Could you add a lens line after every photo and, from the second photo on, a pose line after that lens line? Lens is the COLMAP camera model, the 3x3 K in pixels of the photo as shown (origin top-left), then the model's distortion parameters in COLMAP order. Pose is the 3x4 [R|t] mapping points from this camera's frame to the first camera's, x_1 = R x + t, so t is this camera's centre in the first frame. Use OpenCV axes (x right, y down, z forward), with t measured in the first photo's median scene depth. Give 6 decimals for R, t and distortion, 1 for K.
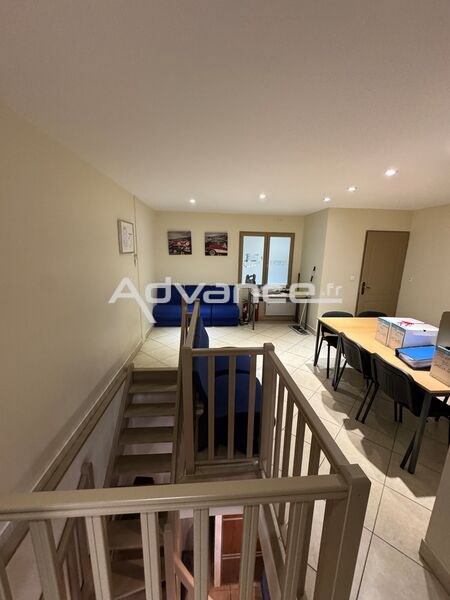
lens RADIAL K [[237.8, 0, 225.3], [0, 237.8, 302.4], [0, 0, 1]] dist [-0.002989, 0.000065]
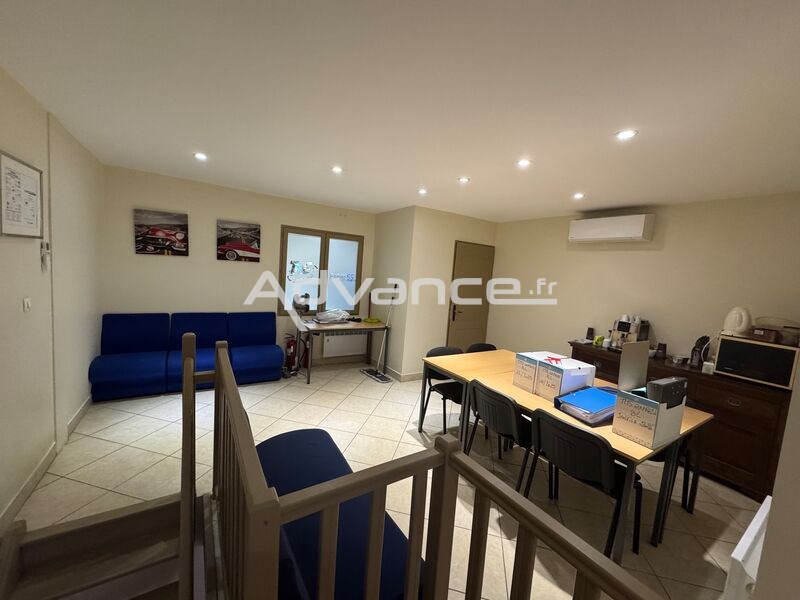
lens RADIAL K [[317.0, 0, 400.0], [0, 317.0, 300.0], [0, 0, 1]] dist [-0.002989, 0.000065]
pose [[0.878289, 0.002058, 0.478125, -0.066610], [0.046839, 0.994811, -0.090323, -0.014866], [-0.475830, 0.101724, 0.873635, 0.156249]]
